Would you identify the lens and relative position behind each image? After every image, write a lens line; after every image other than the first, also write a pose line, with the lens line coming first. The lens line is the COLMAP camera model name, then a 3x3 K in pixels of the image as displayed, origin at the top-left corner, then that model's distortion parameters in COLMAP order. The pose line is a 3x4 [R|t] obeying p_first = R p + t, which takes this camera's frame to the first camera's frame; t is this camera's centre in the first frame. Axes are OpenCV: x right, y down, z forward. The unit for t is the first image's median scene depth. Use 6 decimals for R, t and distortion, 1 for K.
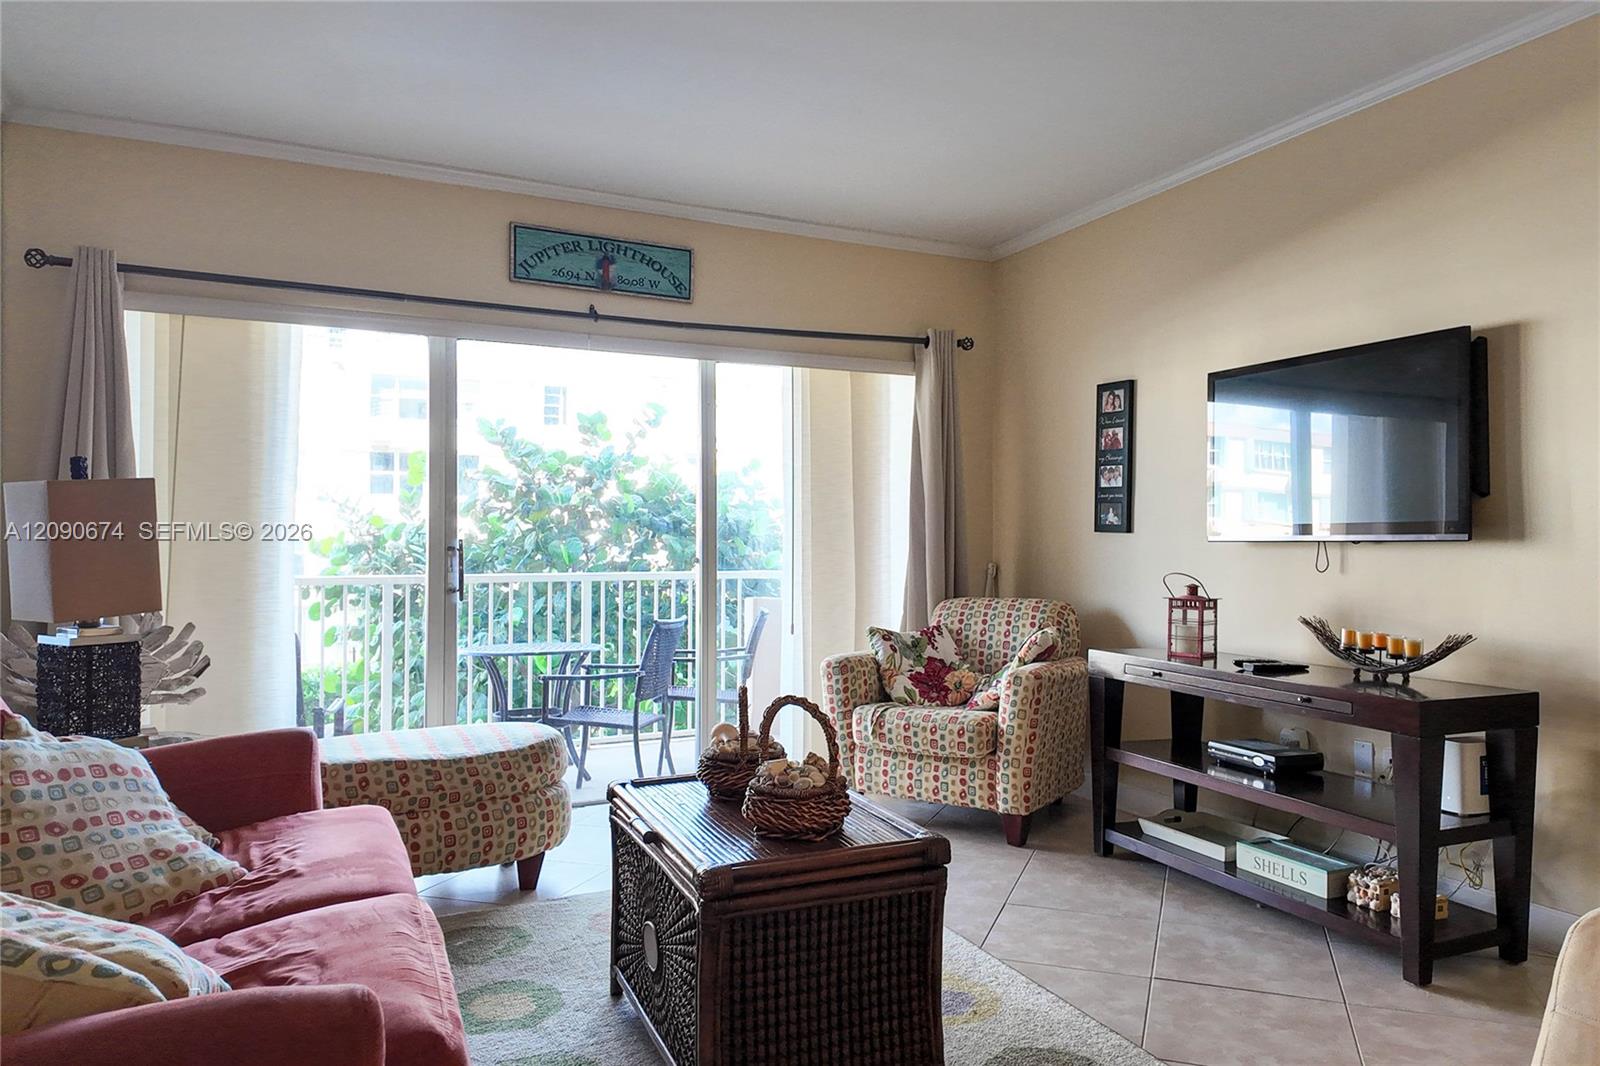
lens RADIAL K [[1093.6, 0, 863.2], [0, 1093.6, 527.2], [0, 0, 1]] dist [0.080542, -0.108983]
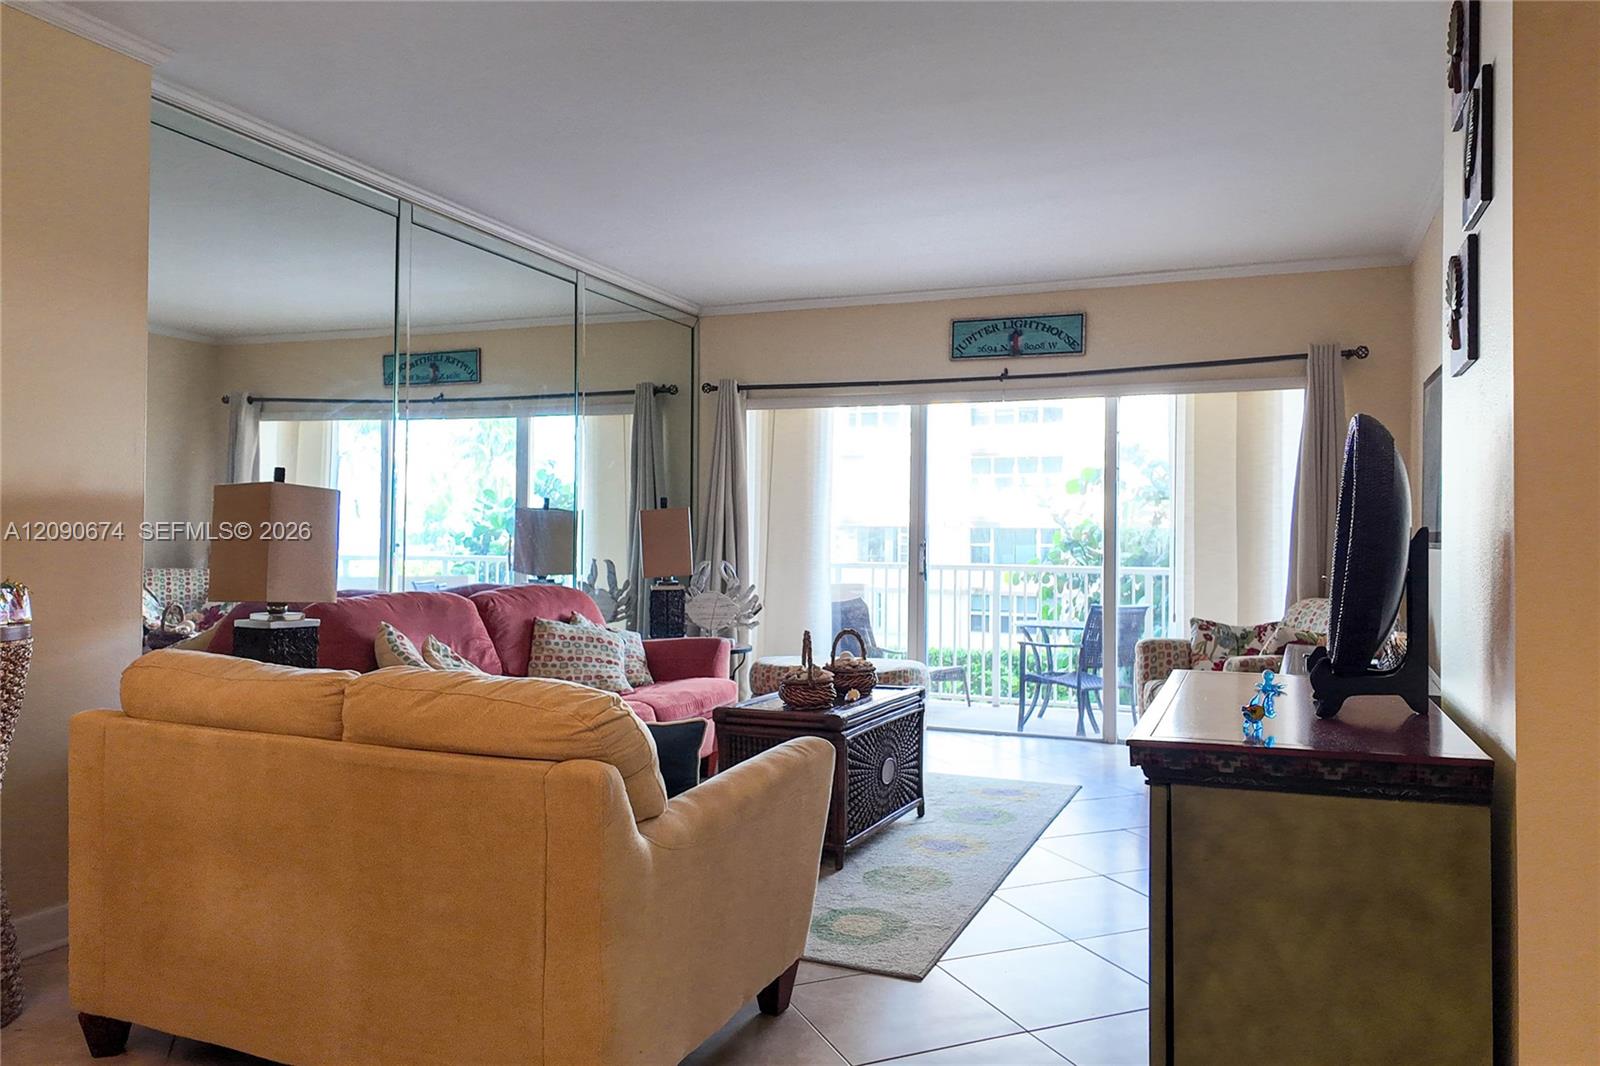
lens RADIAL K [[1108.6, 0, 831.1], [0, 1108.6, 526.0], [0, 0, 1]] dist [0.066566, -0.076584]
pose [[0.661877, -0.001271, -0.749611, 0.642482], [0.002395, 0.999997, 0.000419, -0.007619], [0.749609, -0.002073, 0.661878, -0.074933]]
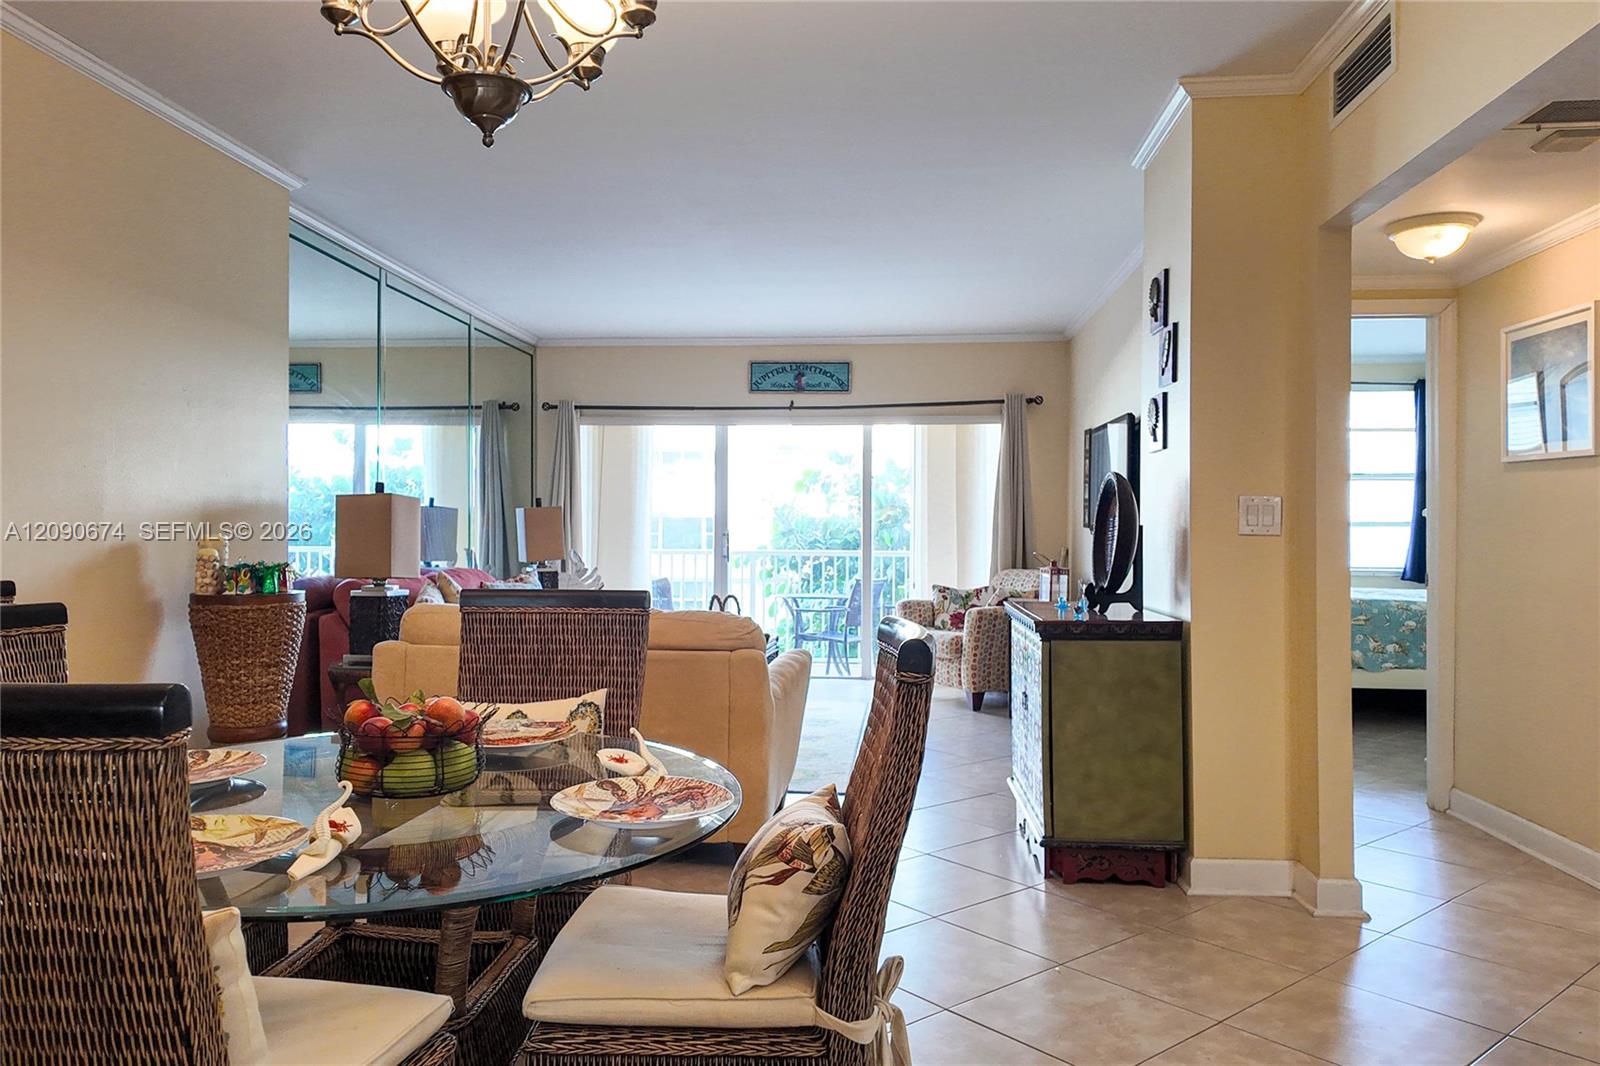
lens RADIAL K [[1081.3, 0, 788.4], [0, 1081.3, 532.0], [0, 0, 1]] dist [0.110230, -0.155047]
pose [[0.843288, 0.005716, -0.537431, 0.703969], [0.003619, 0.999860, 0.016314, -0.015361], [0.537450, -0.015702, 0.843150, -0.504297]]
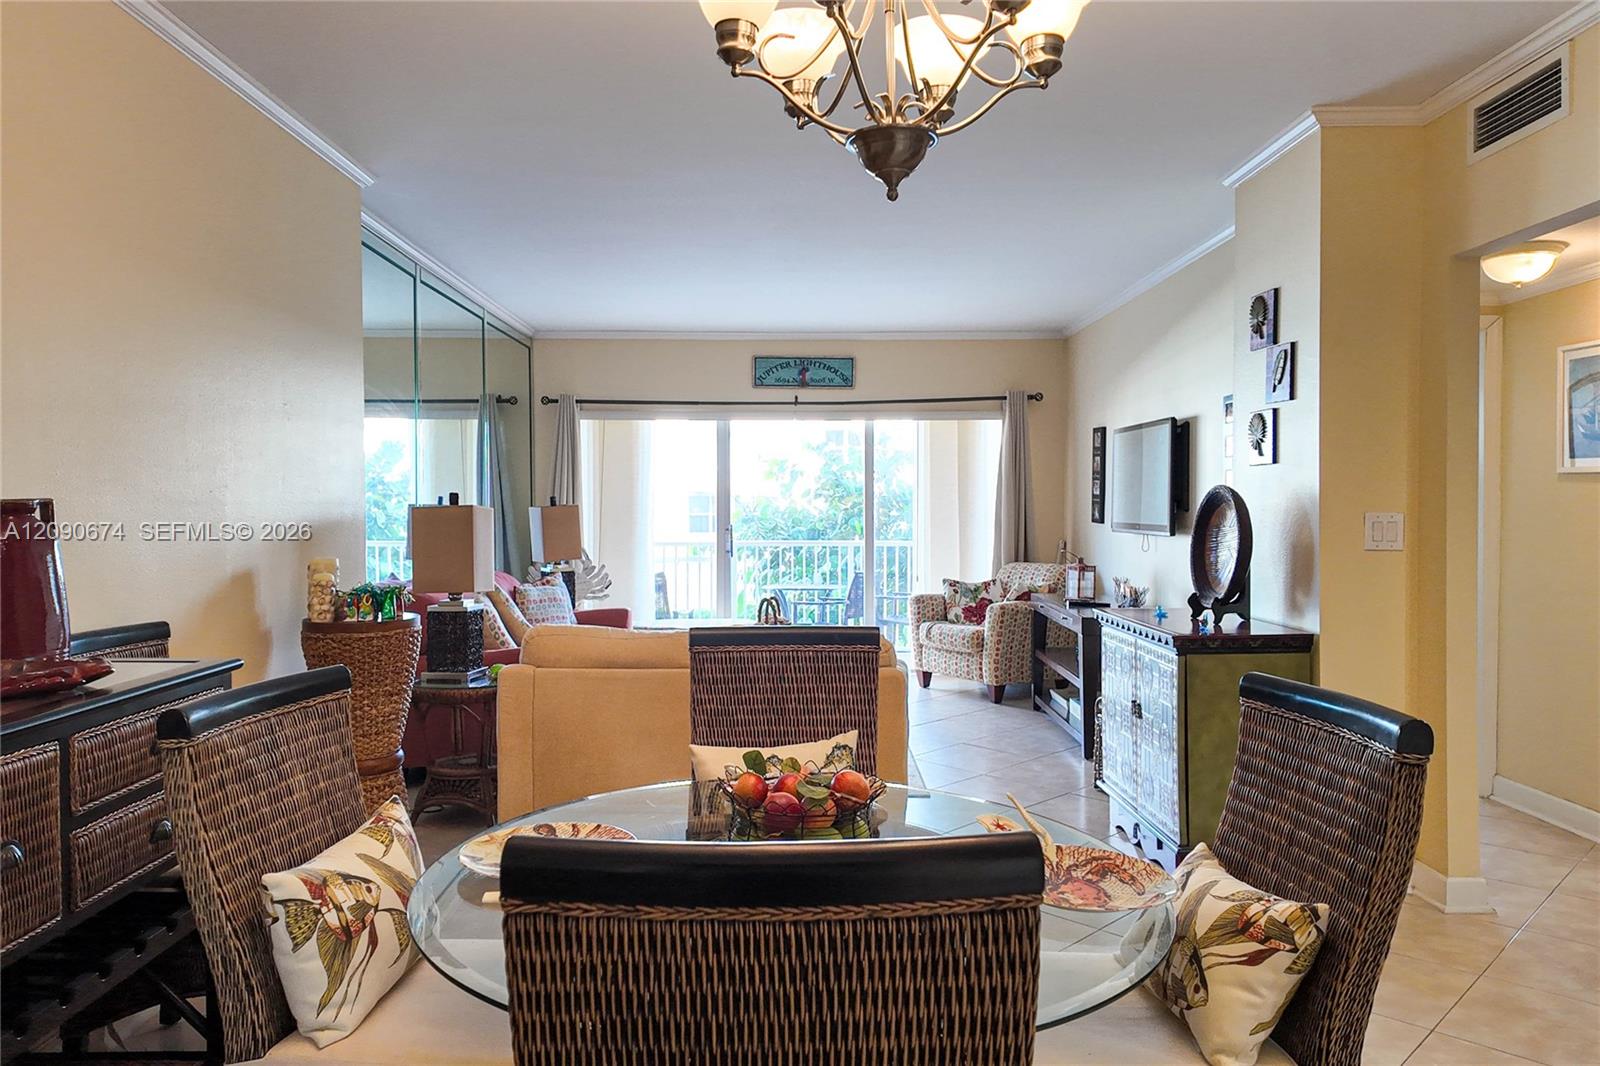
lens RADIAL K [[1068.1, 0, 800.0], [0, 1068.1, 533.0], [0, 0, 1]] dist [0.085400, -0.087034]
pose [[0.894301, 0.010336, -0.447346, 0.546843], [0.008378, 0.999171, 0.039836, -0.046387], [0.447387, -0.039373, 0.893474, -0.575280]]
